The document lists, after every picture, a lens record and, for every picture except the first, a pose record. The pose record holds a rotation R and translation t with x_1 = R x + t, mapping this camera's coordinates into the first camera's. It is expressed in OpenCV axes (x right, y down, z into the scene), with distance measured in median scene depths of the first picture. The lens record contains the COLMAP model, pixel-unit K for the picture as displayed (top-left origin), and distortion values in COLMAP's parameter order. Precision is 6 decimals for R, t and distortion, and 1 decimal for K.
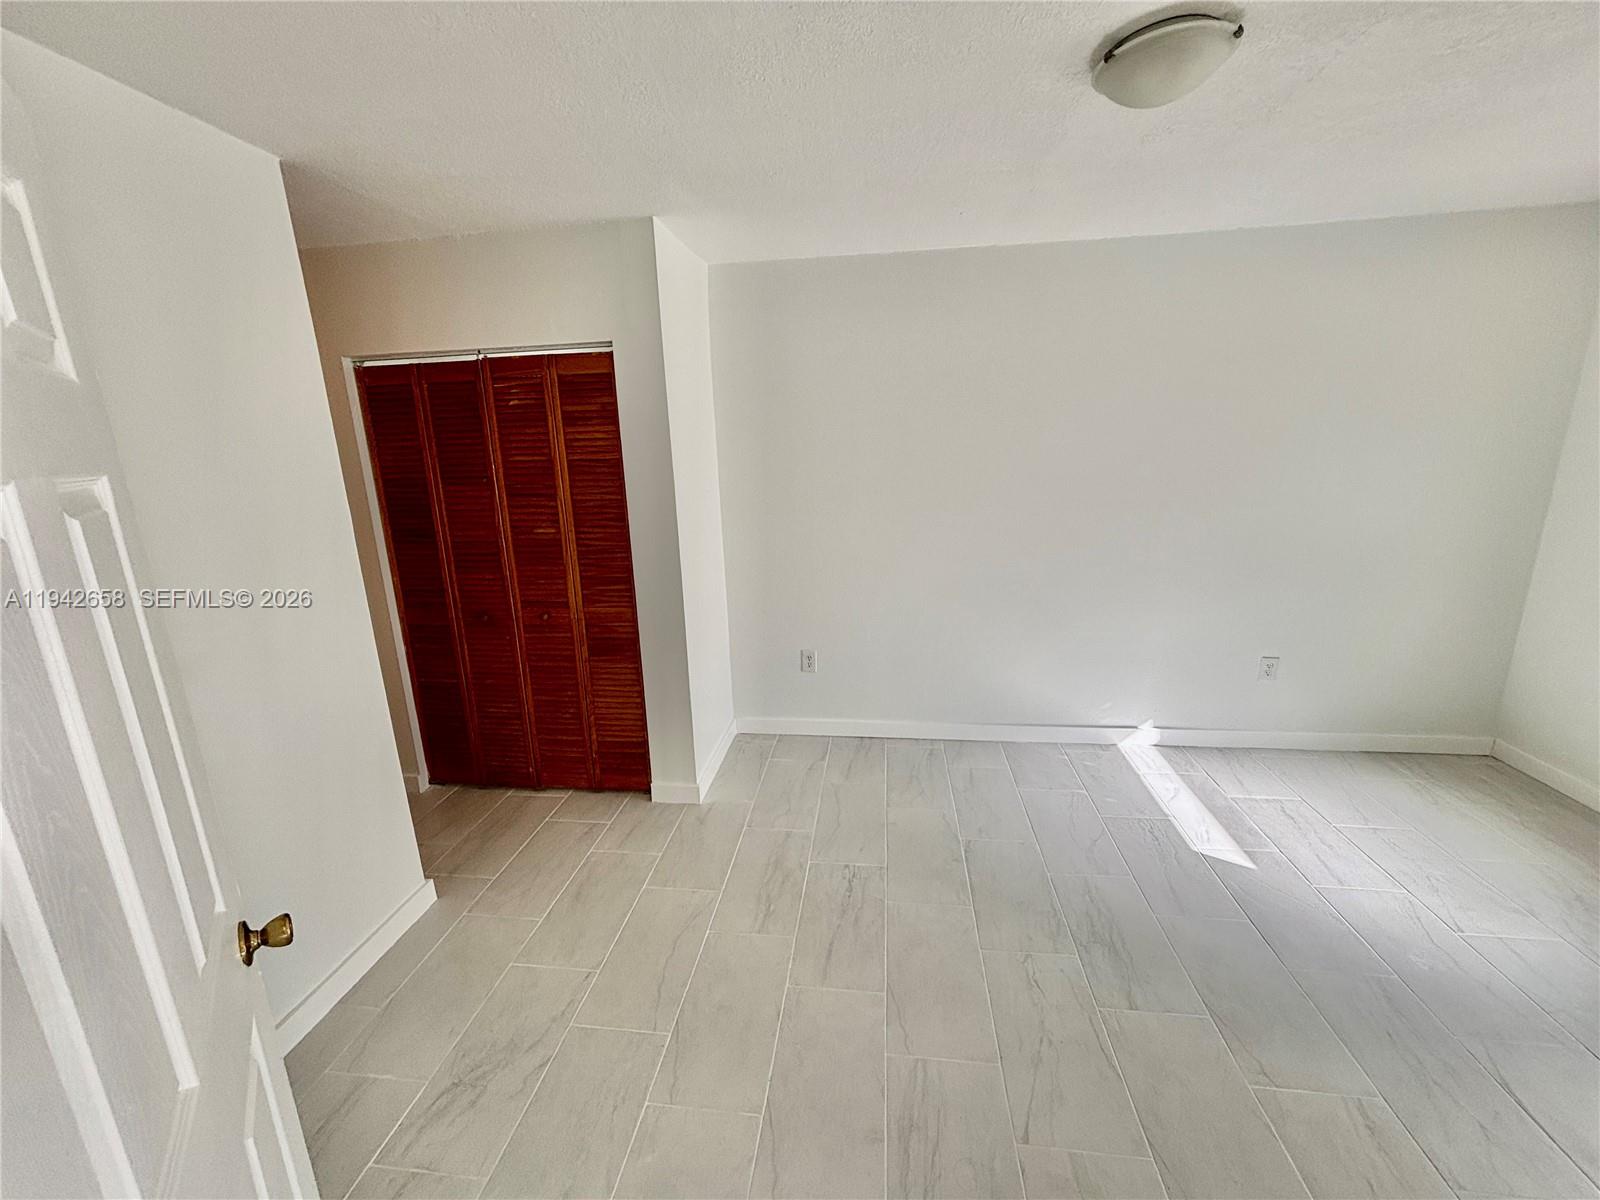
lens RADIAL K [[644.4, 0, 801.3], [0, 644.4, 600.2], [0, 0, 1]] dist [0.005974, -0.000445]
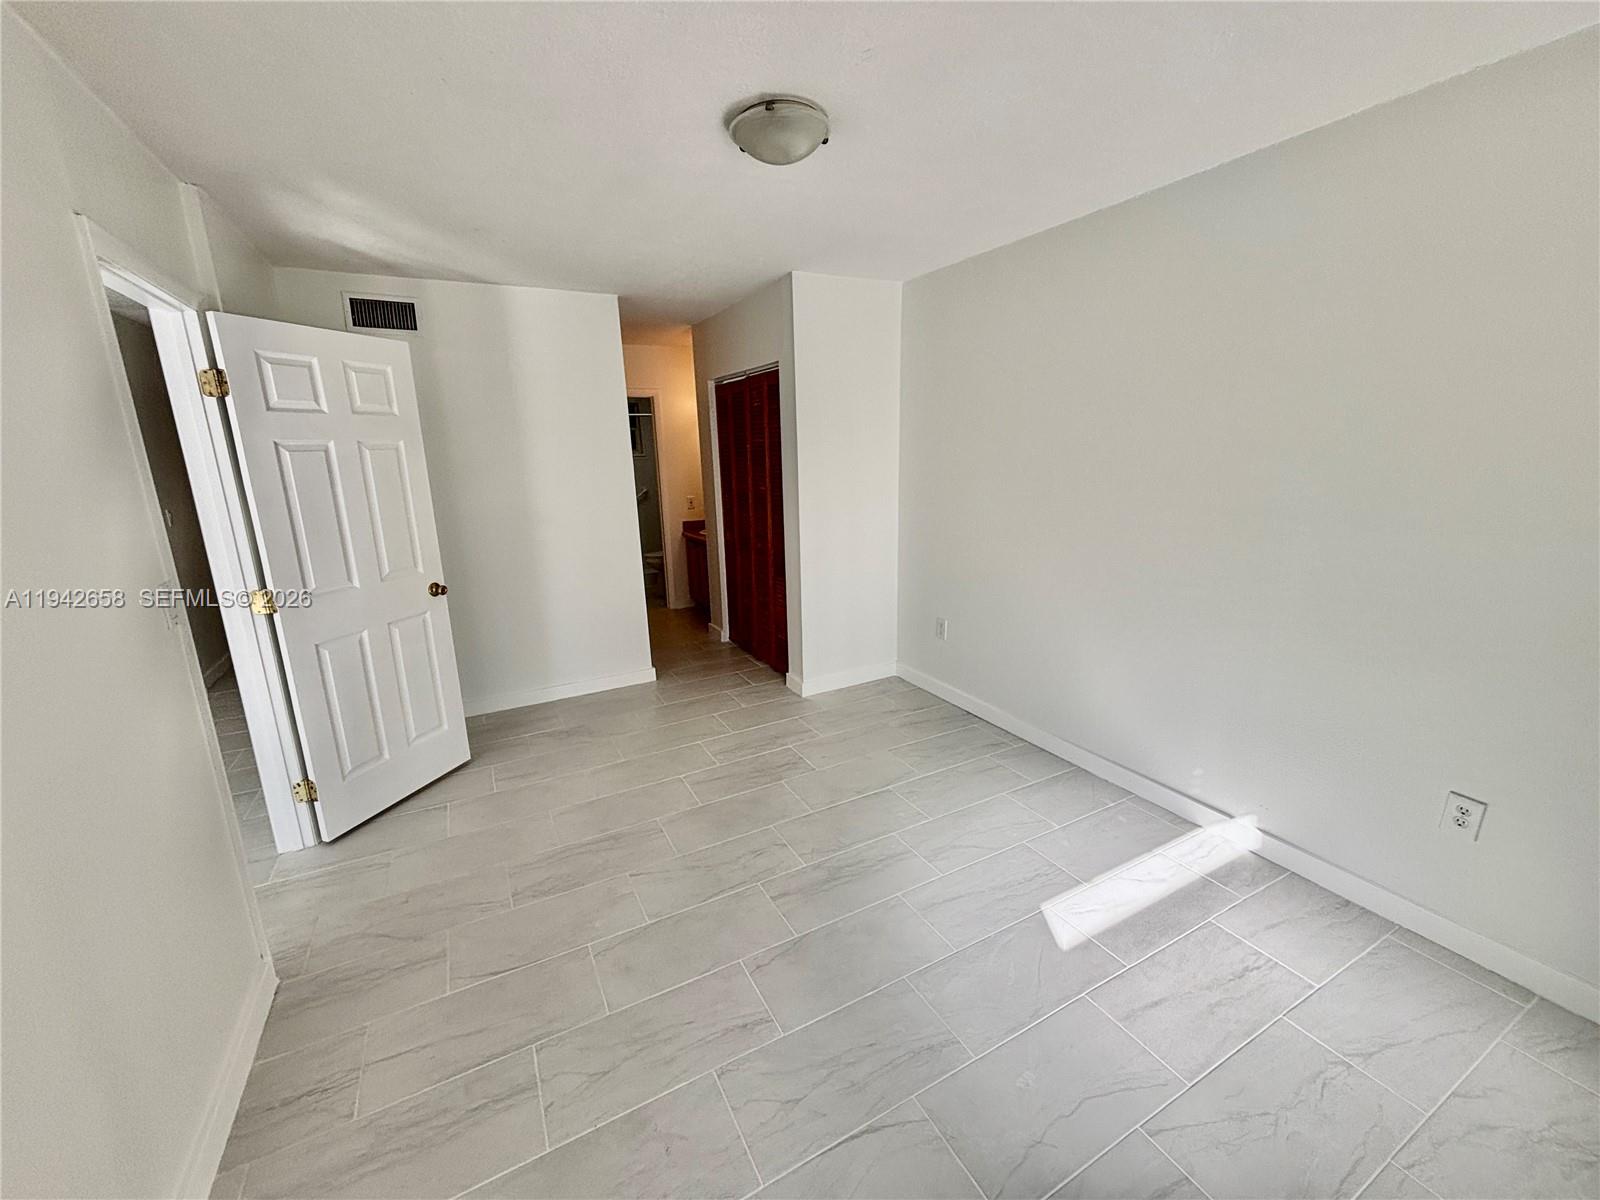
lens RADIAL K [[644.4, 0, 799.9], [0, 644.4, 590.8], [0, 0, 1]] dist [0.005974, -0.000445]
pose [[0.580901, 0.200016, -0.789017, 0.903219], [-0.191766, 0.975683, 0.106151, -0.045390], [0.791062, 0.089643, 0.605132, 0.169091]]
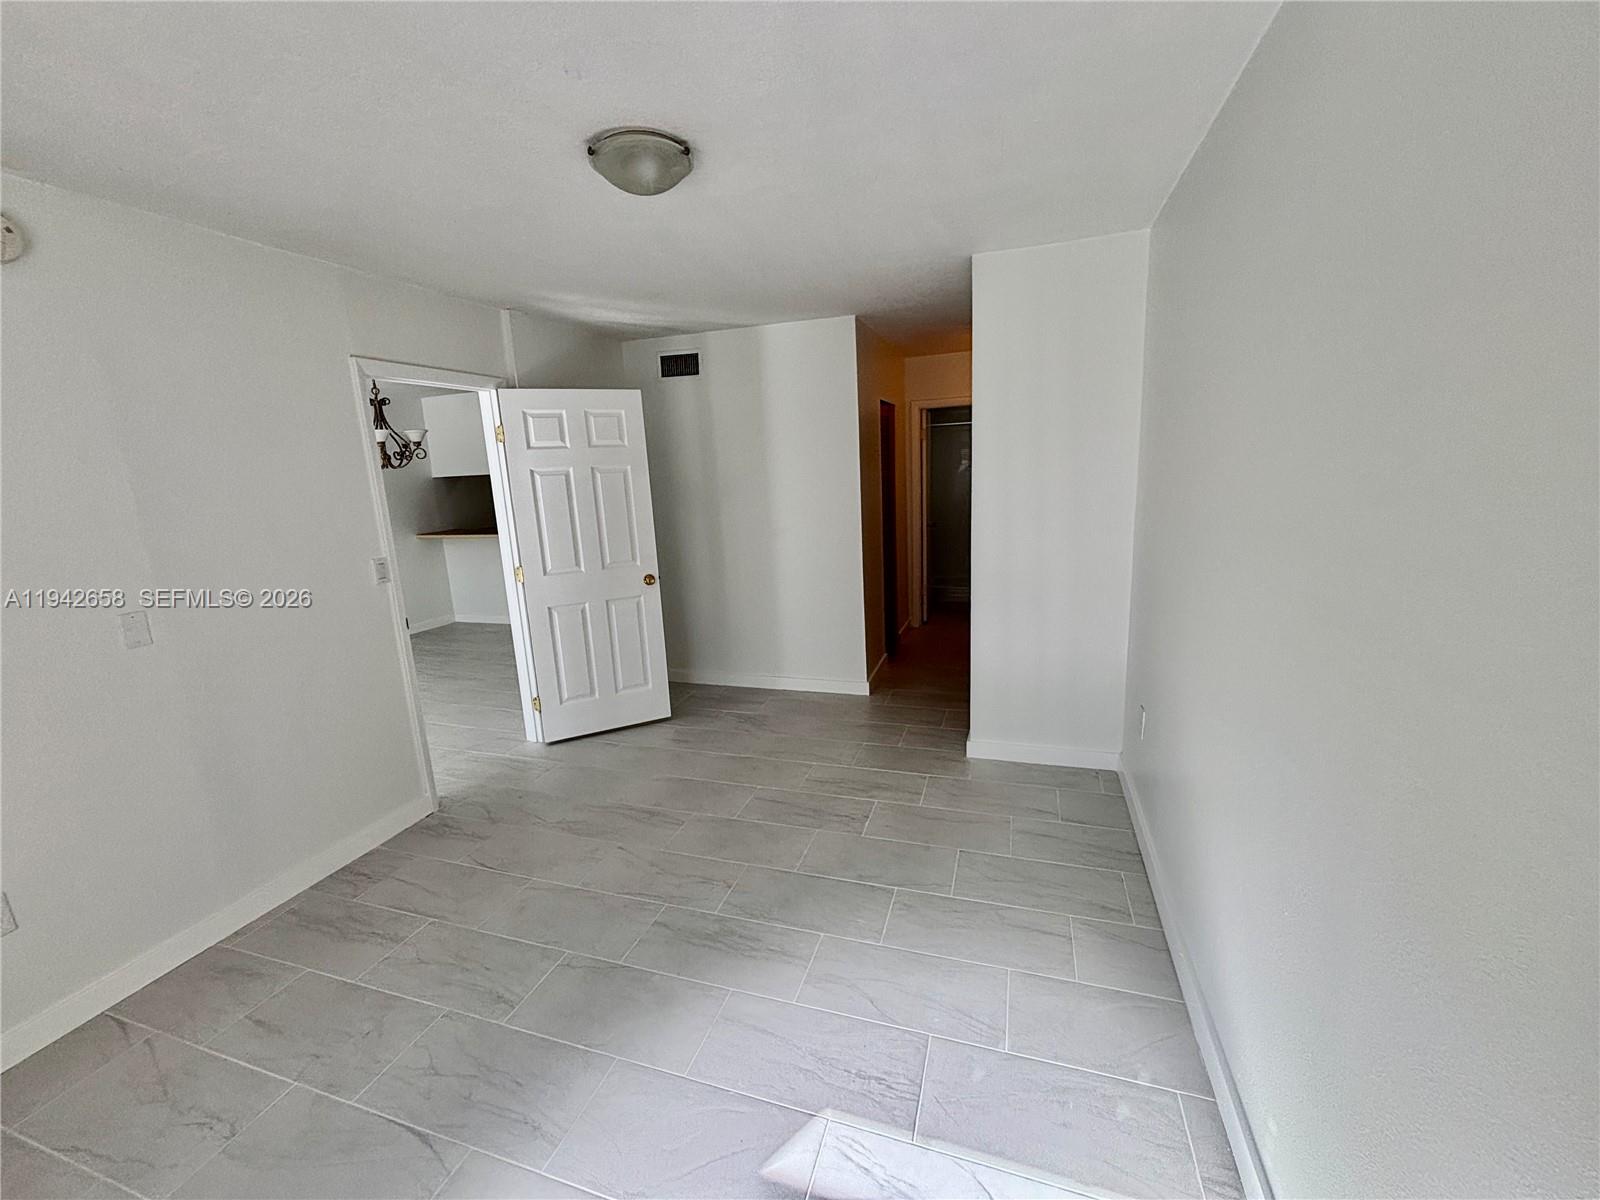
lens RADIAL K [[644.4, 0, 804.6], [0, 644.4, 595.2], [0, 0, 1]] dist [0.005974, -0.000445]
pose [[-0.182169, 0.239832, -0.953570, 0.969339], [-0.189123, 0.943143, 0.273339, -0.225741], [0.964908, 0.230136, -0.126454, 0.840936]]
